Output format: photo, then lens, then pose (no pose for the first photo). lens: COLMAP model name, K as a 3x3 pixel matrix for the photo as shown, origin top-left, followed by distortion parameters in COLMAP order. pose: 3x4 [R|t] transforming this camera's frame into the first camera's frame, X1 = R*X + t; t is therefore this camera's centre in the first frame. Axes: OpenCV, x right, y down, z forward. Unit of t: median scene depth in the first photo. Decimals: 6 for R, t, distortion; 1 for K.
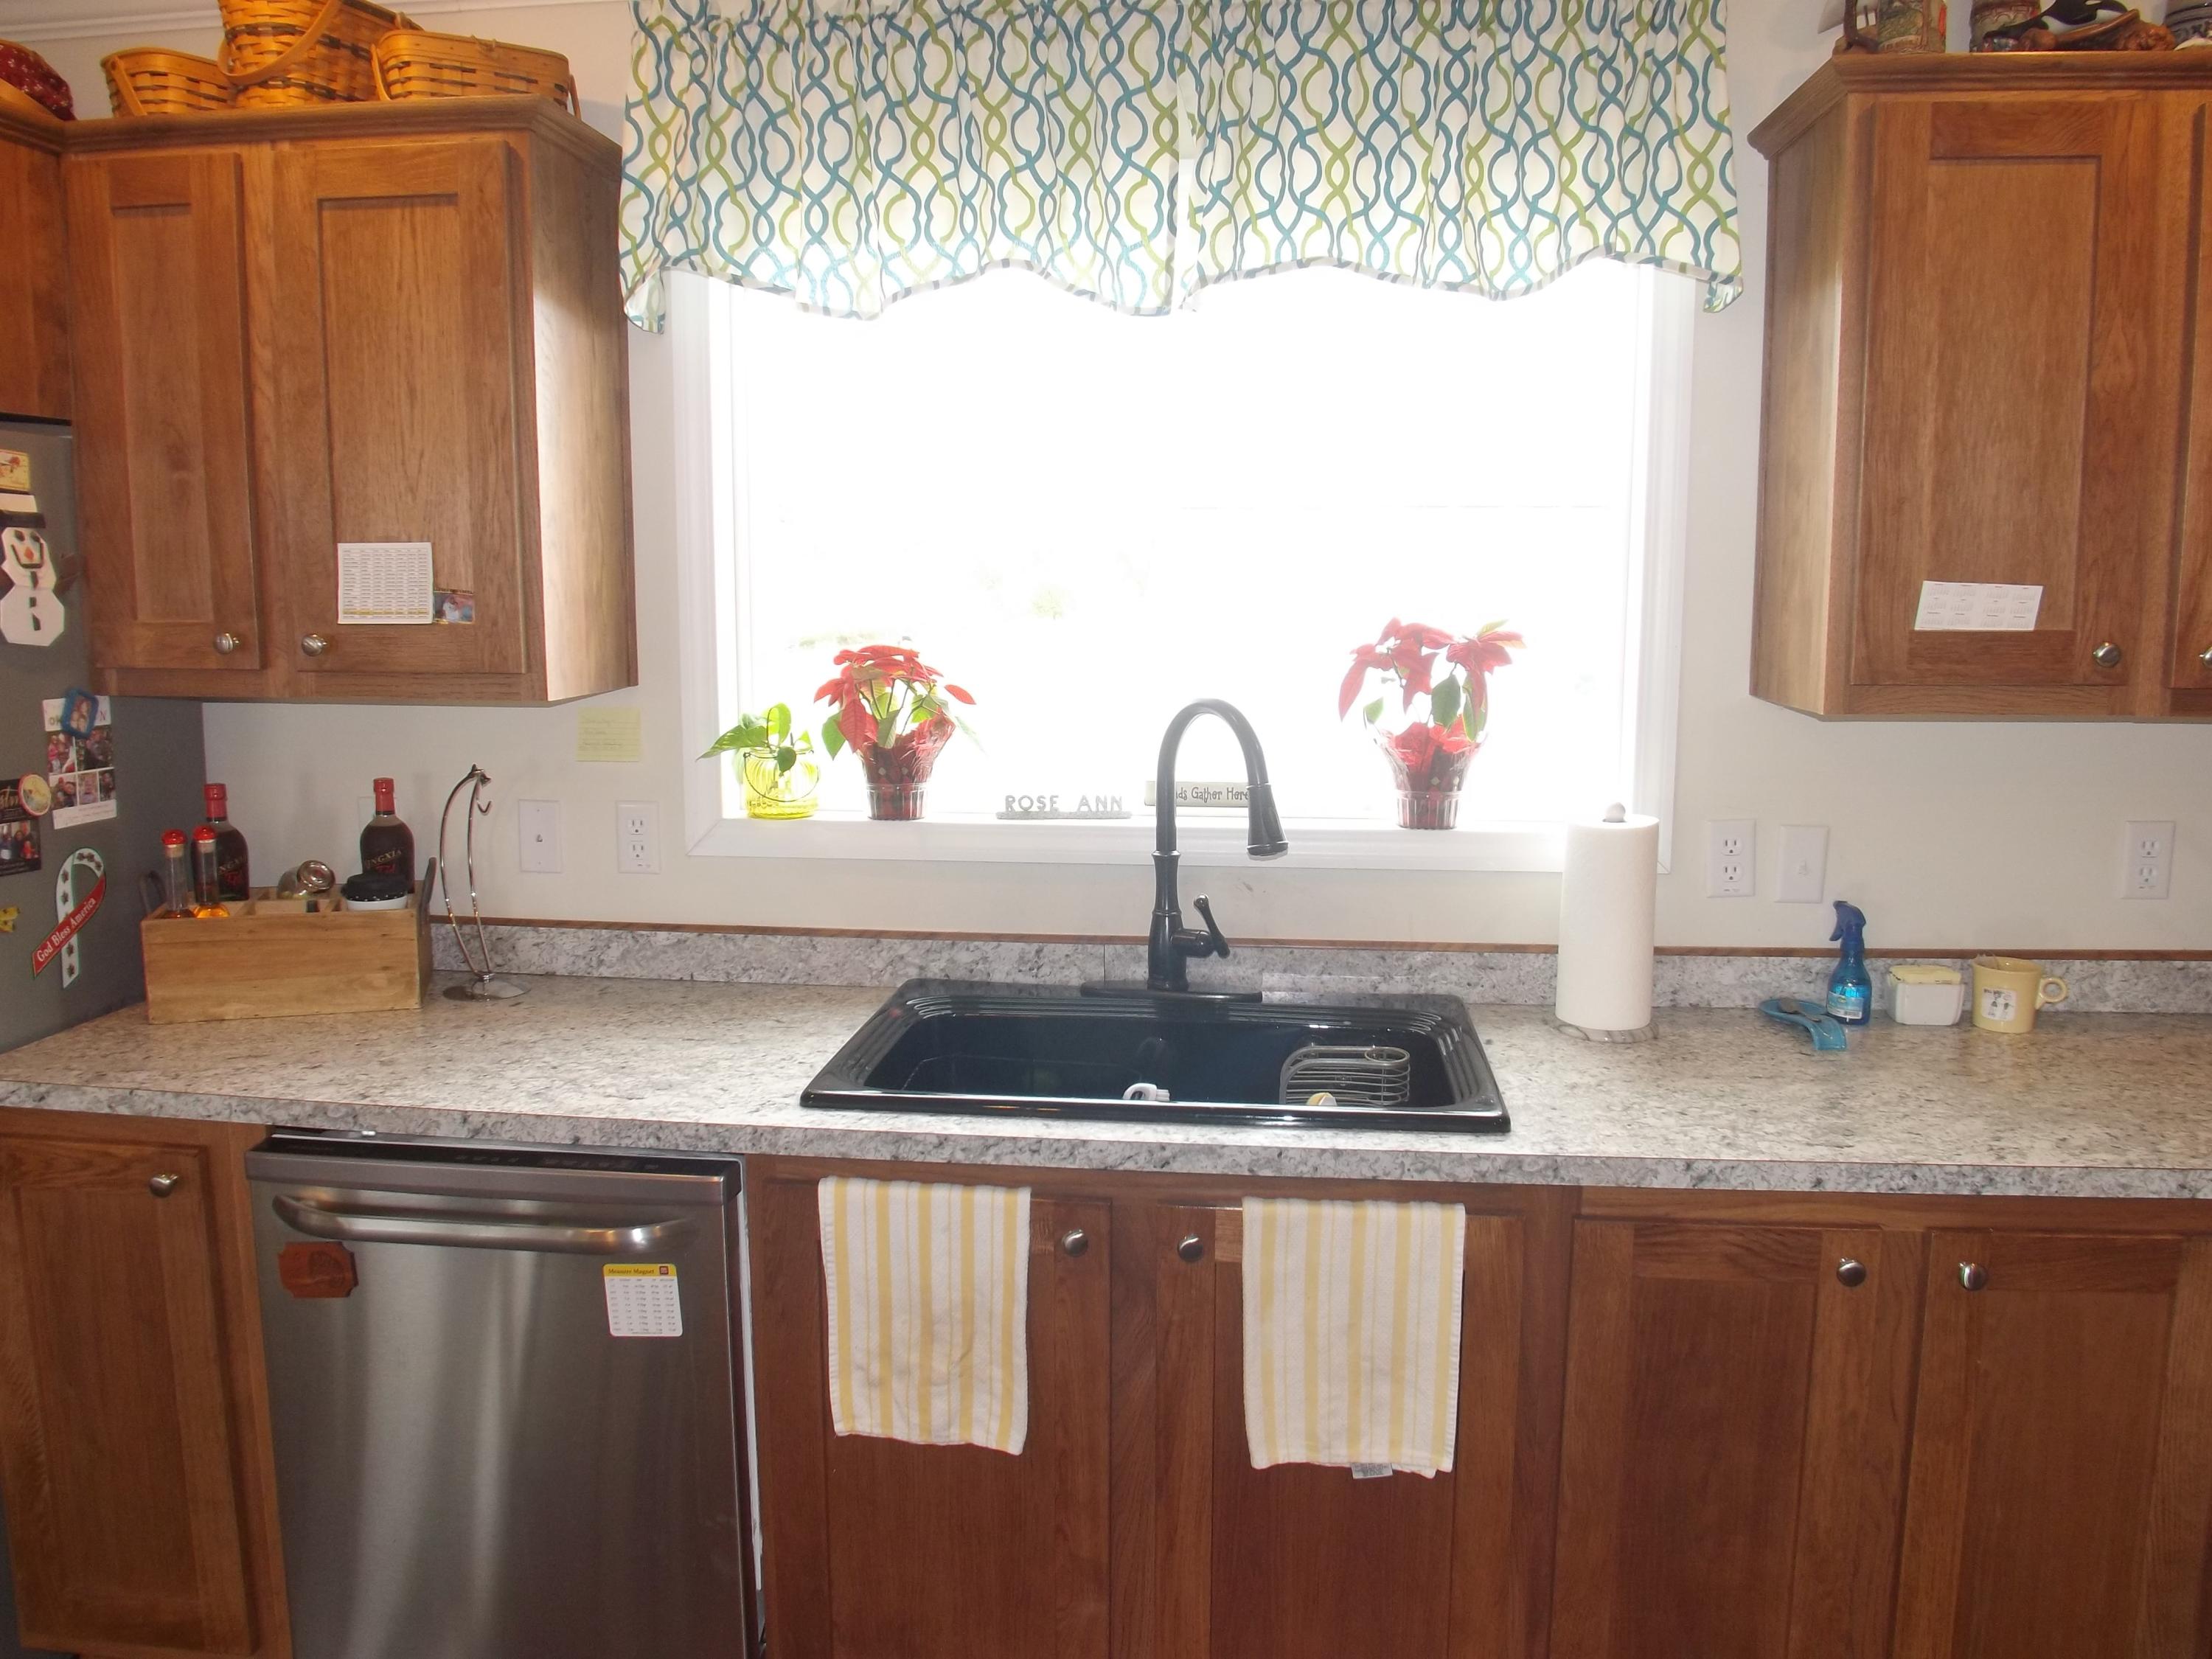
lens RADIAL K [[1601.5, 0, 1133.3], [0, 1601.5, 787.8], [0, 0, 1]] dist [-0.059092, -0.000144]
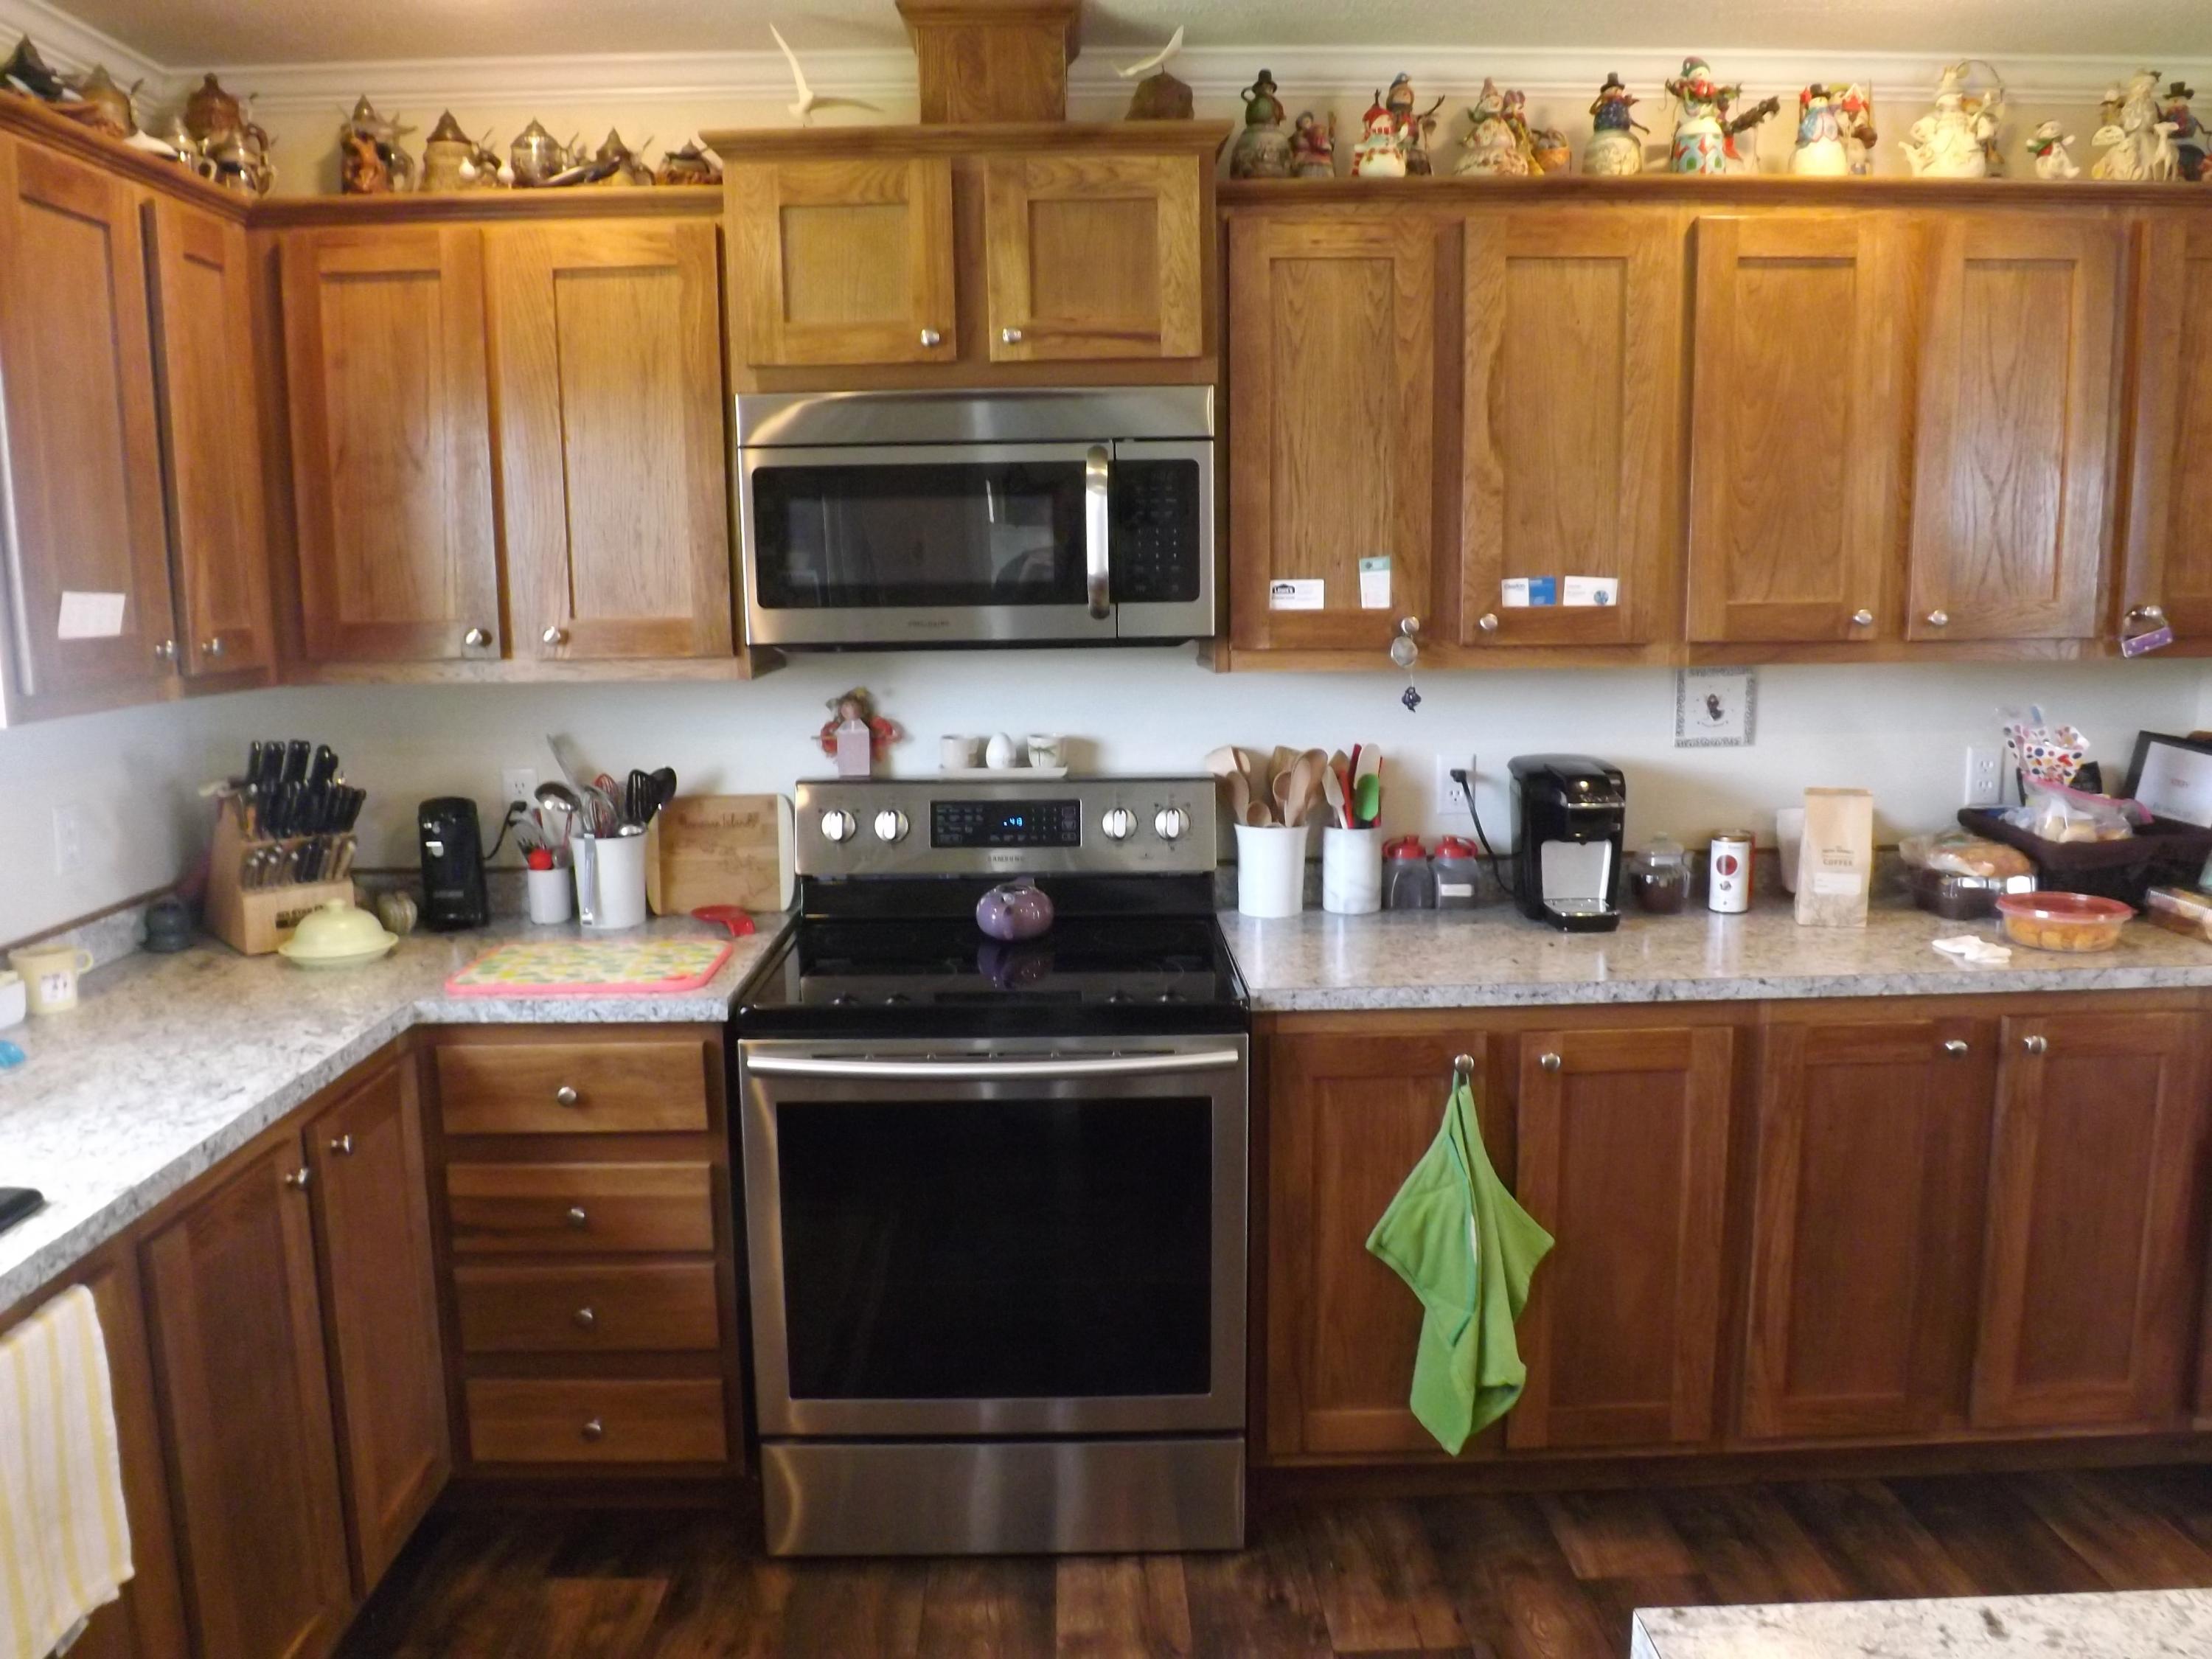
lens RADIAL K [[1605.9, 0, 1091.3], [0, 1605.9, 811.8], [0, 0, 1]] dist [-0.061221, 0.003292]
pose [[-0.119664, -0.149213, 0.981538, -0.577229], [0.146490, 0.975167, 0.166104, -0.053856], [-0.981948, 0.163662, -0.094834, 0.391099]]
